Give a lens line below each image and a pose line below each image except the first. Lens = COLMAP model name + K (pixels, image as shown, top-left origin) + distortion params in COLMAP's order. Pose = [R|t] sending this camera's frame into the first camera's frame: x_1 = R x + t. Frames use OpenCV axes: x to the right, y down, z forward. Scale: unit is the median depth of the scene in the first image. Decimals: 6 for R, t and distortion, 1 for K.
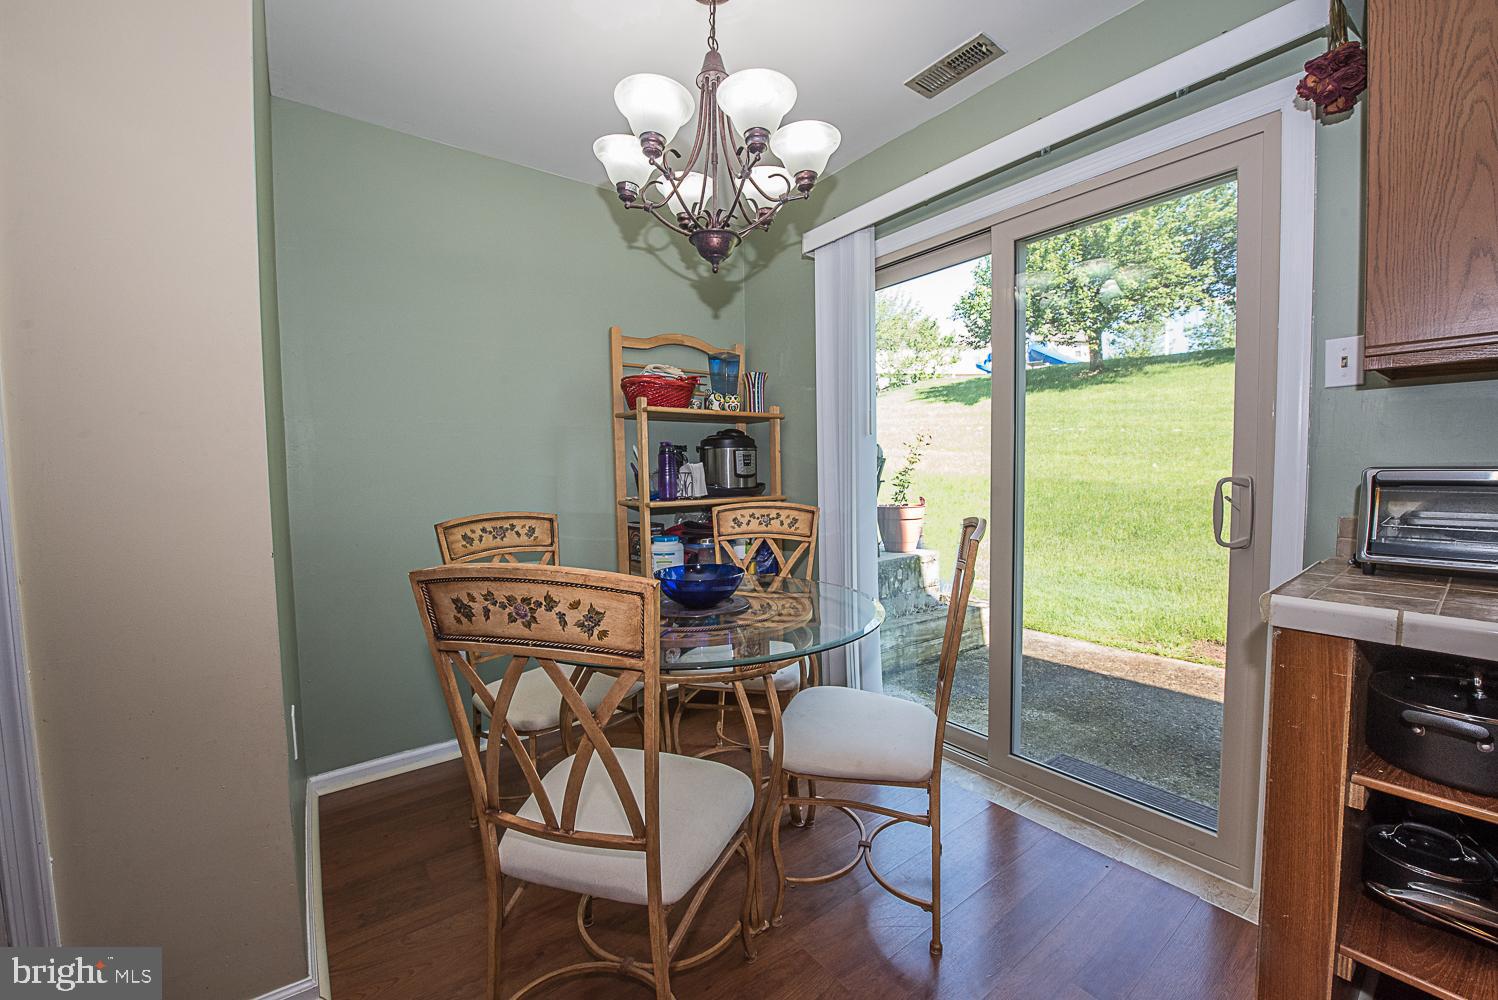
lens RADIAL K [[599.2, 0, 743.7], [0, 599.2, 498.5], [0, 0, 1]] dist [-0.013649, -0.002938]
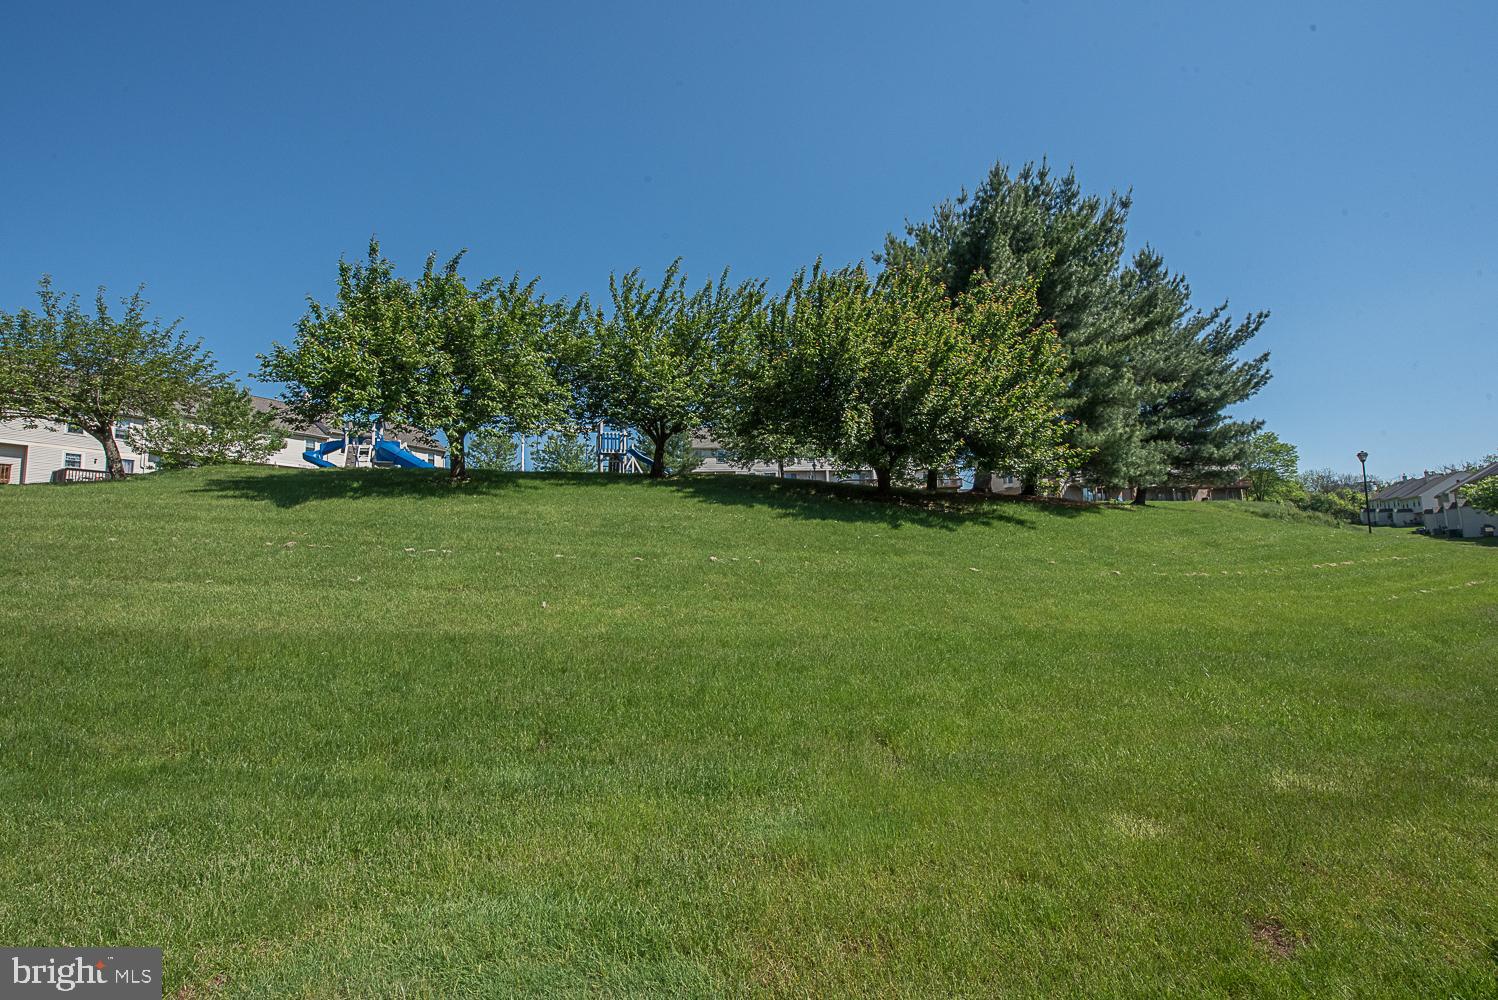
lens RADIAL K [[599.2, 0, 756.5], [0, 599.2, 515.8], [0, 0, 1]] dist [-0.013649, -0.002938]
pose [[0.531910, 0.066675, 0.844172, 0.111090], [0.061921, 0.991164, -0.117301, -0.038273], [-0.844534, 0.114665, 0.523081, 0.219740]]
